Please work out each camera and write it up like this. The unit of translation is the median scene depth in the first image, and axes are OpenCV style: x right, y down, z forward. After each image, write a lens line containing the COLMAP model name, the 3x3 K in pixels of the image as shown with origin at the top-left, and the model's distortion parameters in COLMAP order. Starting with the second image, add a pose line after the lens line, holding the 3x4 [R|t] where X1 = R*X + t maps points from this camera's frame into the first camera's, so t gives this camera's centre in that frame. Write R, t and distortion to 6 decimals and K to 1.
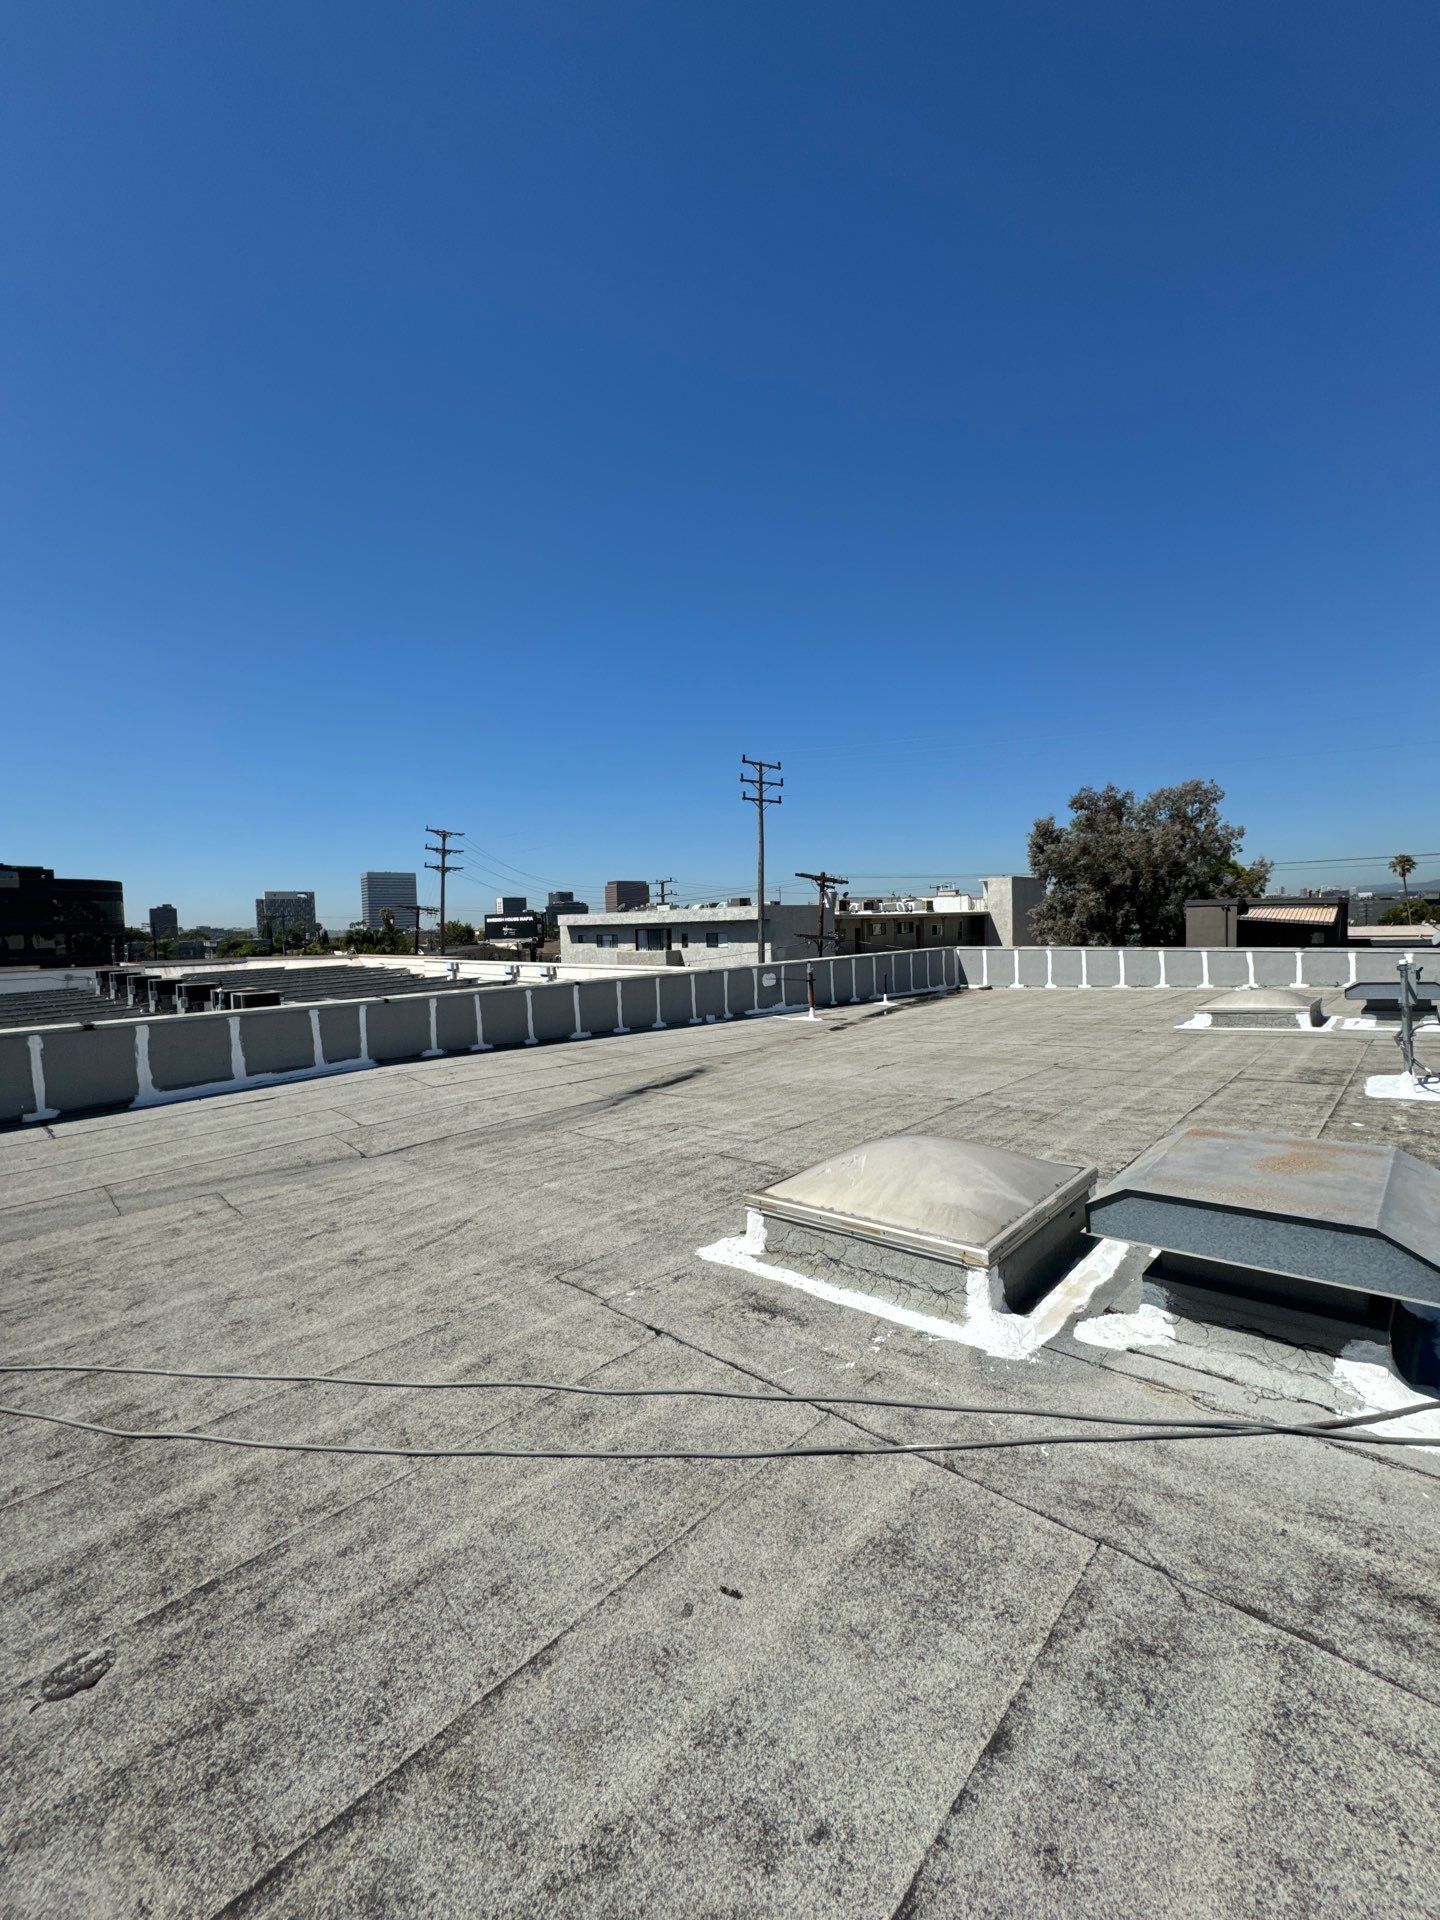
lens RADIAL K [[762.0, 0, 722.5], [0, 762.0, 959.1], [0, 0, 1]] dist [0.001290, -0.000173]
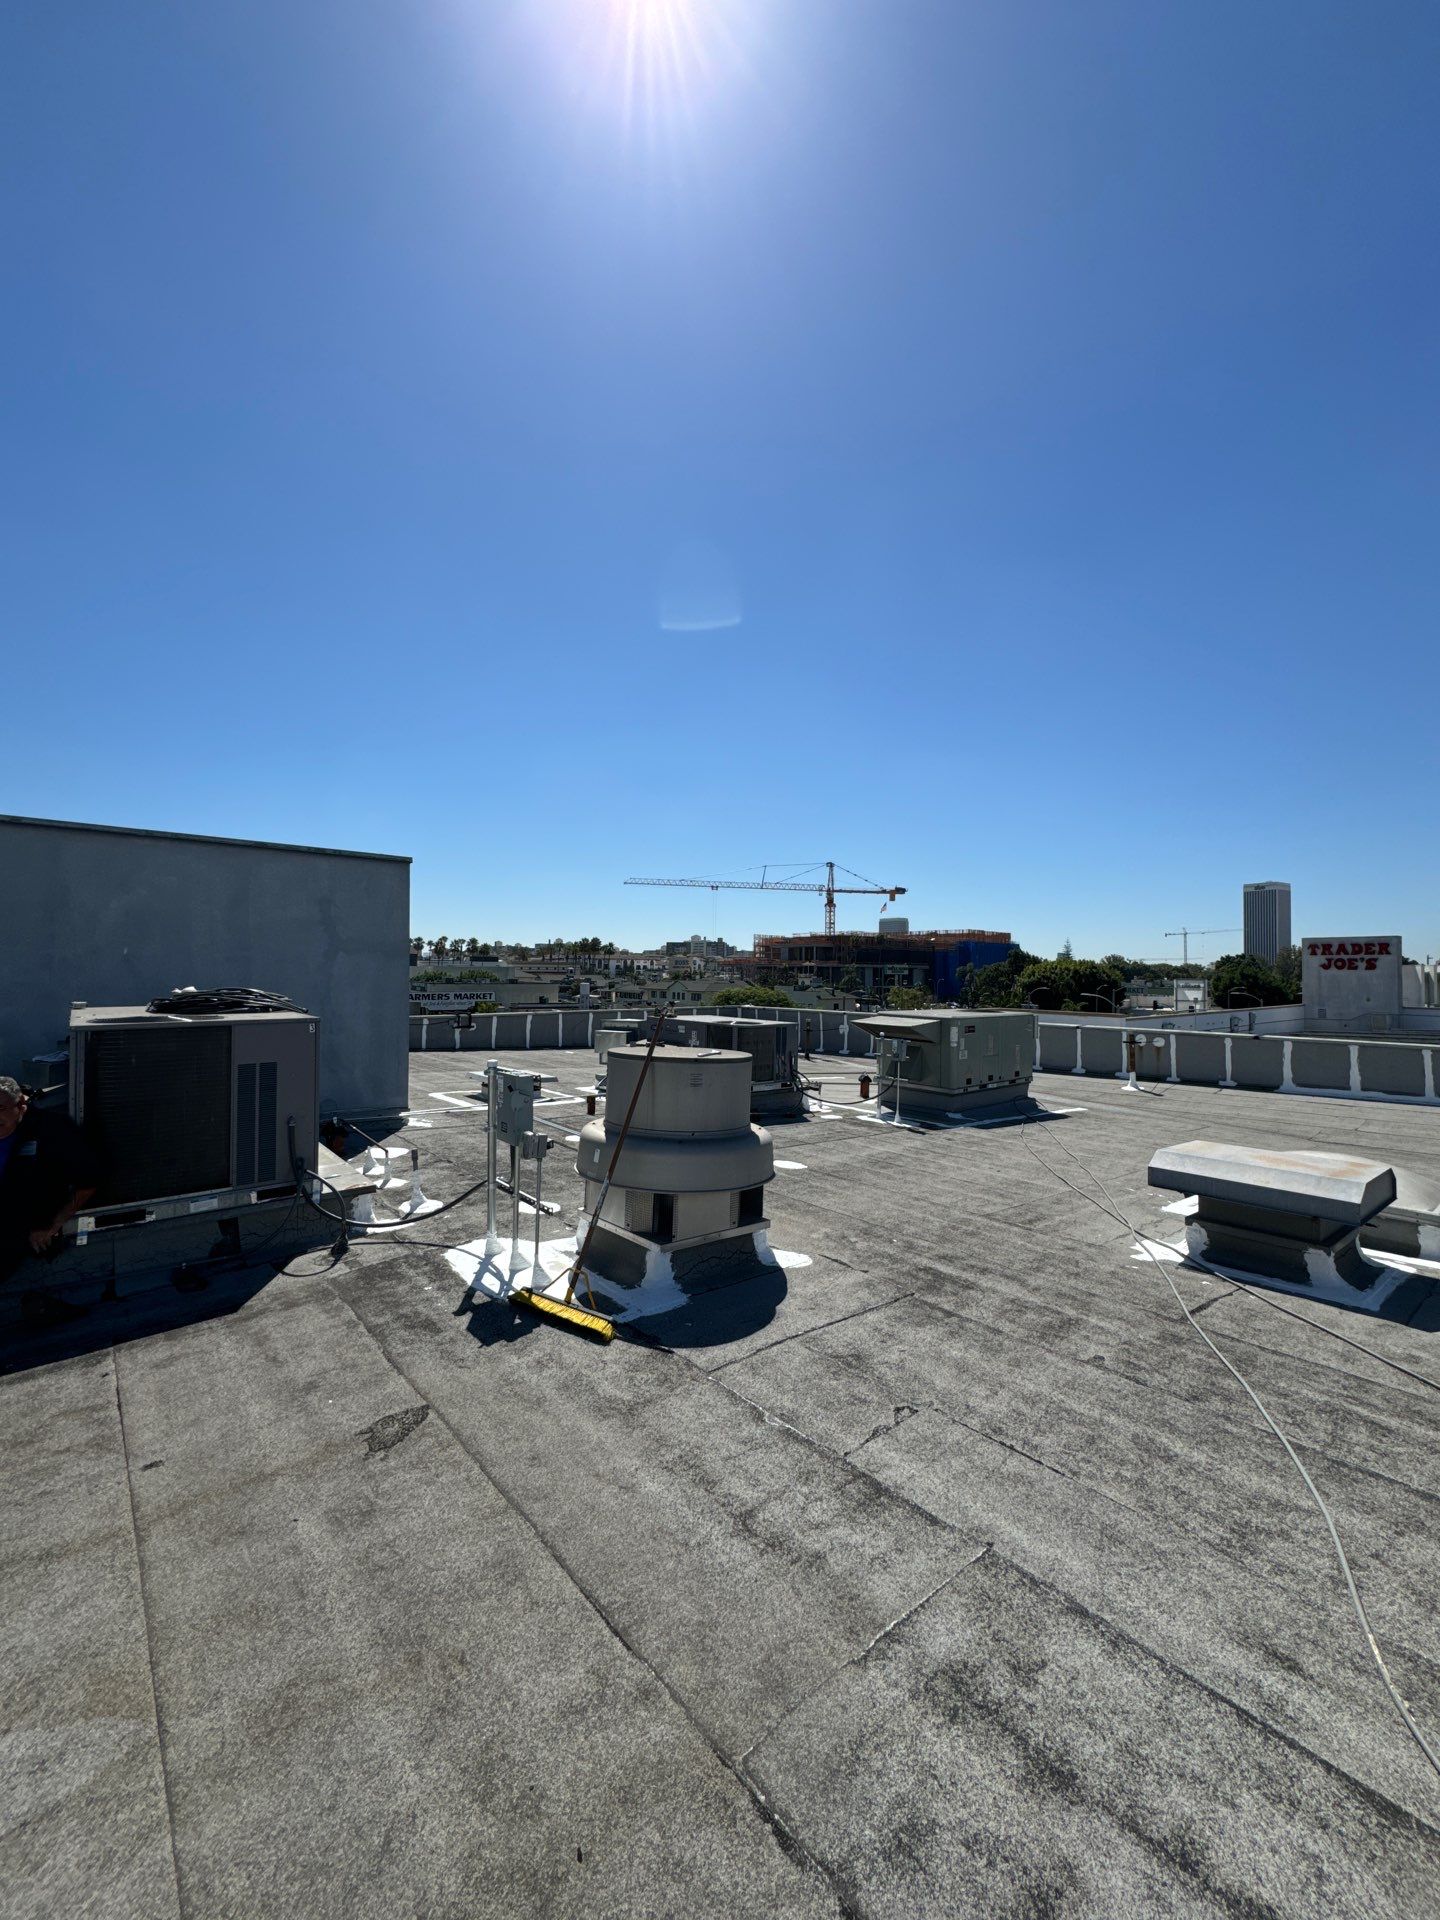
lens RADIAL K [[762.0, 0, 722.5], [0, 762.0, 959.1], [0, 0, 1]] dist [0.001290, -0.000173]
pose [[-0.096968, 0.008890, -0.995248, 0.179589], [-0.053181, 0.998485, 0.014101, -0.008031], [0.993866, 0.054296, -0.096349, -0.000889]]
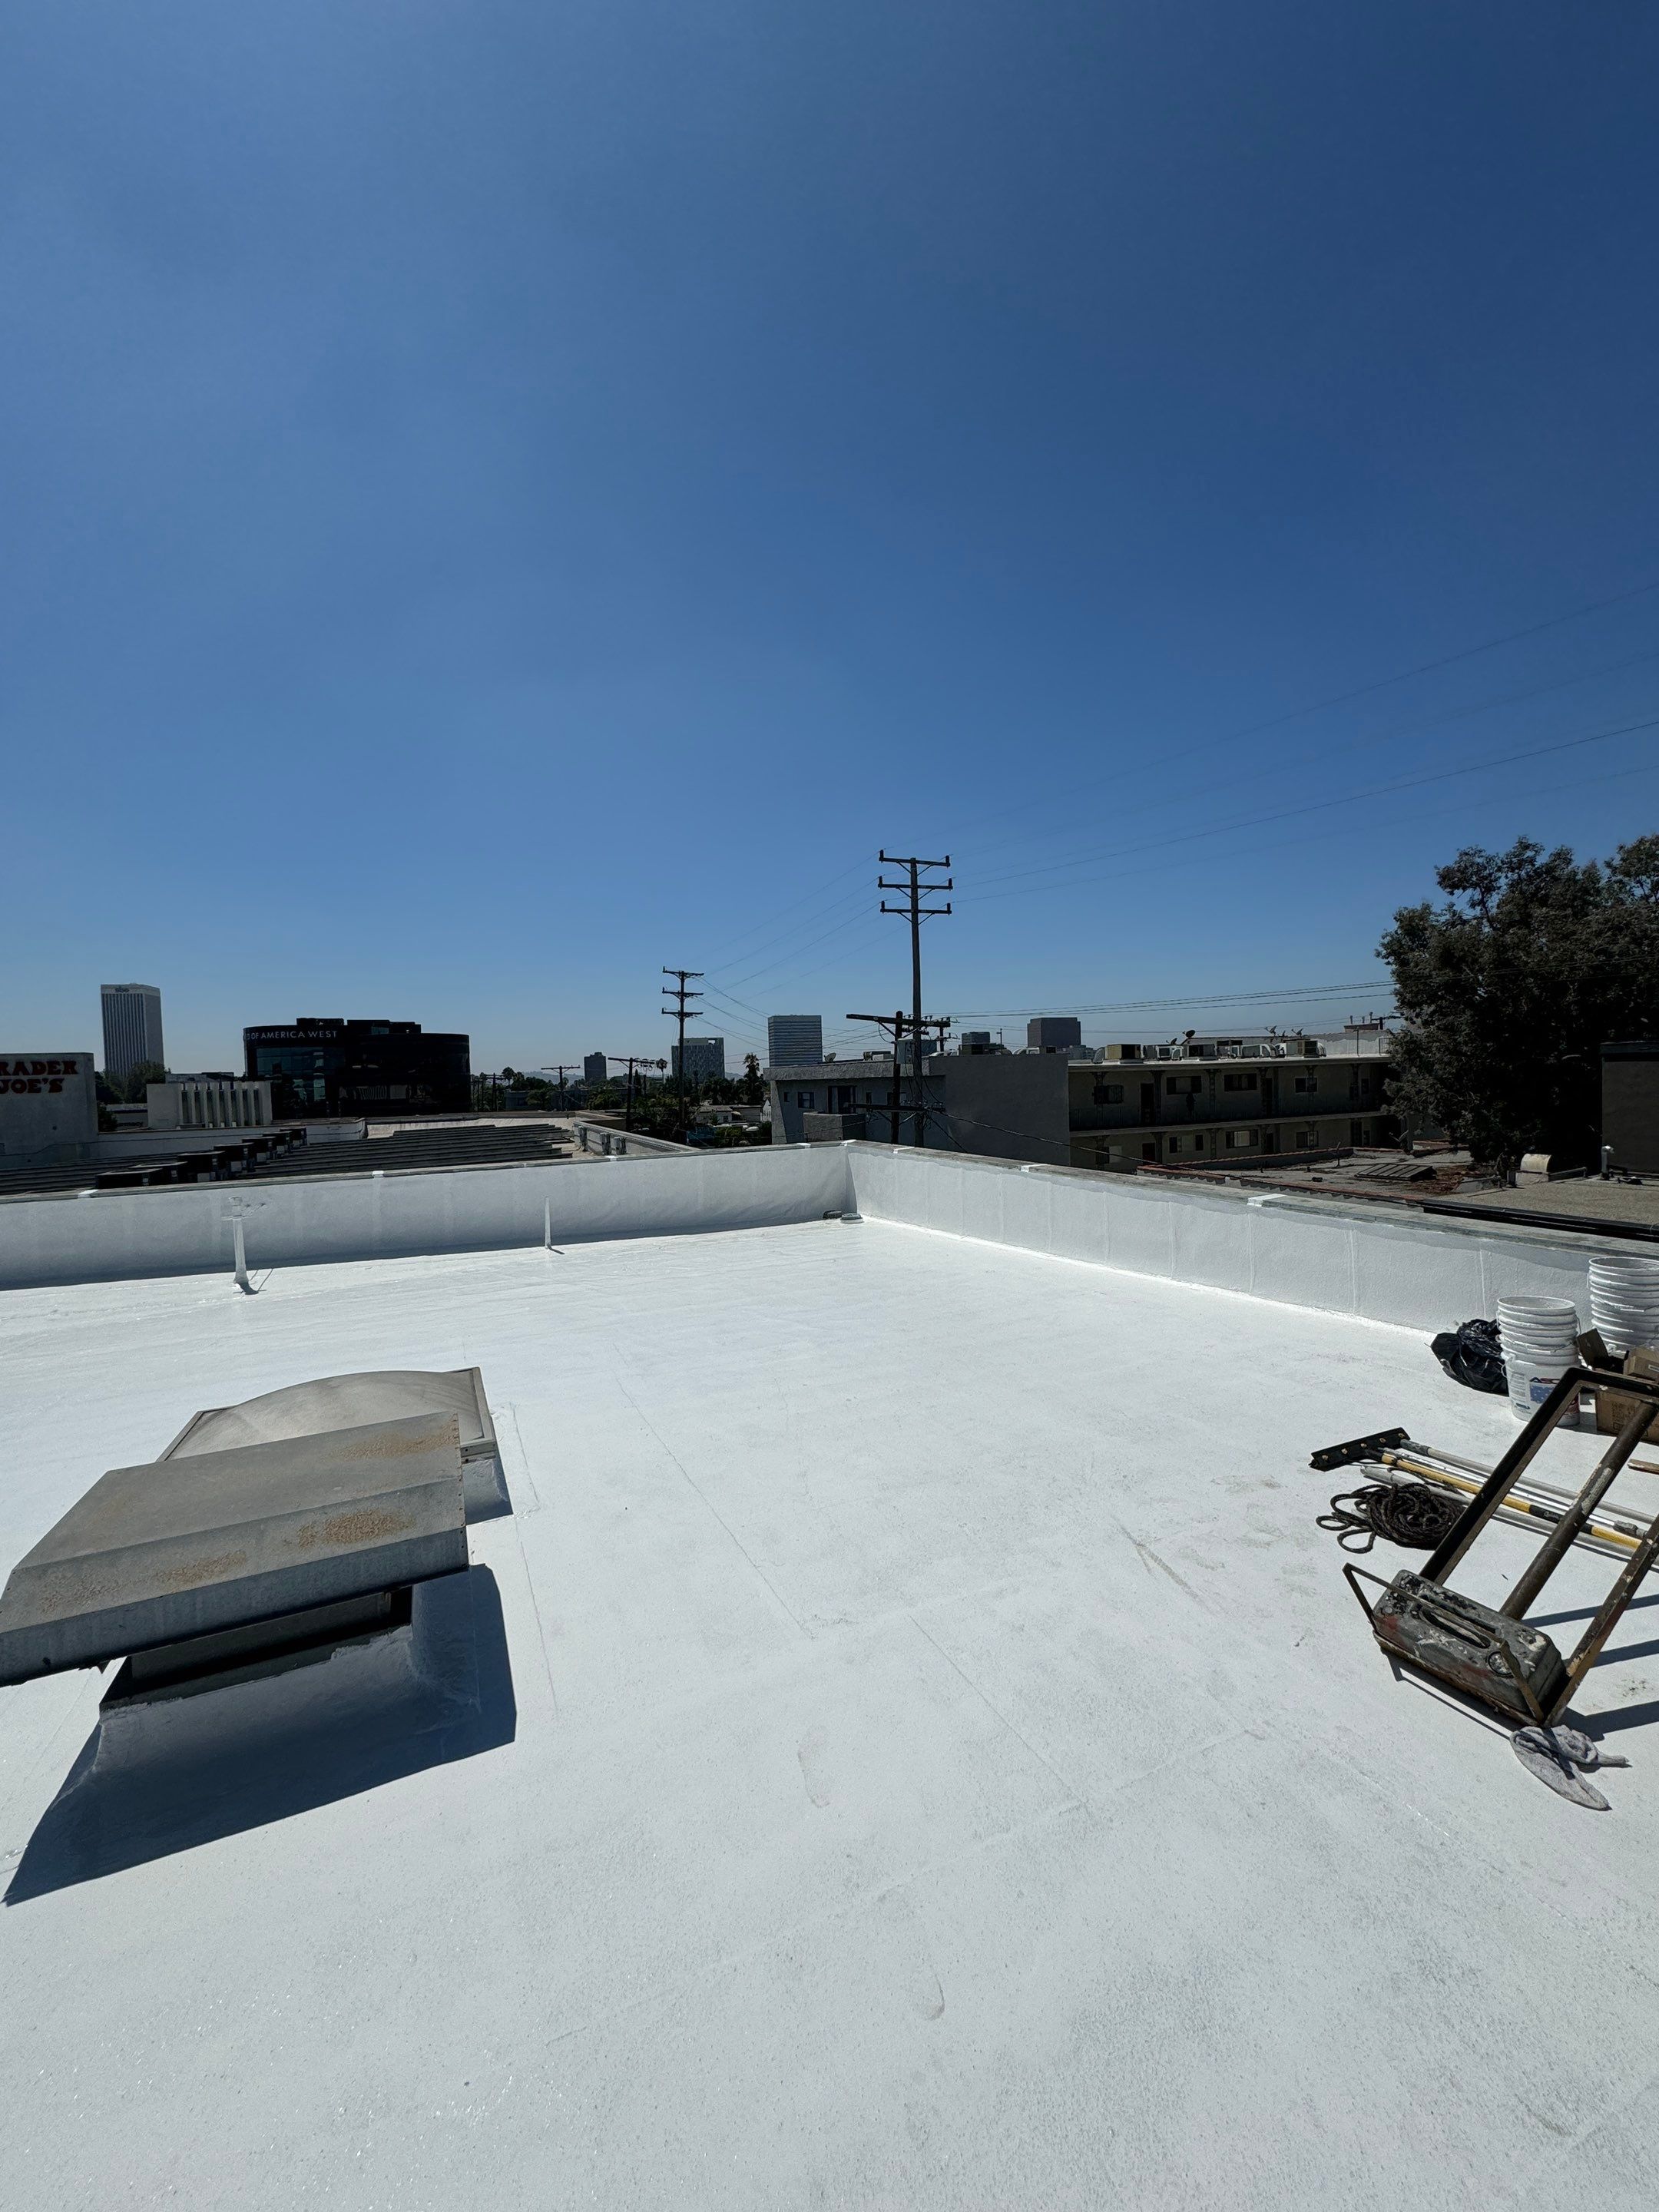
lens RADIAL K [[877.9, 0, 832.3], [0, 877.9, 1105.0], [0, 0, 1]] dist [0.001290, -0.000173]
pose [[0.926249, 0.011157, -0.376746, 0.286843], [-0.012884, 0.999915, -0.002064, -0.022656], [0.376691, 0.006765, 0.926314, 0.200763]]
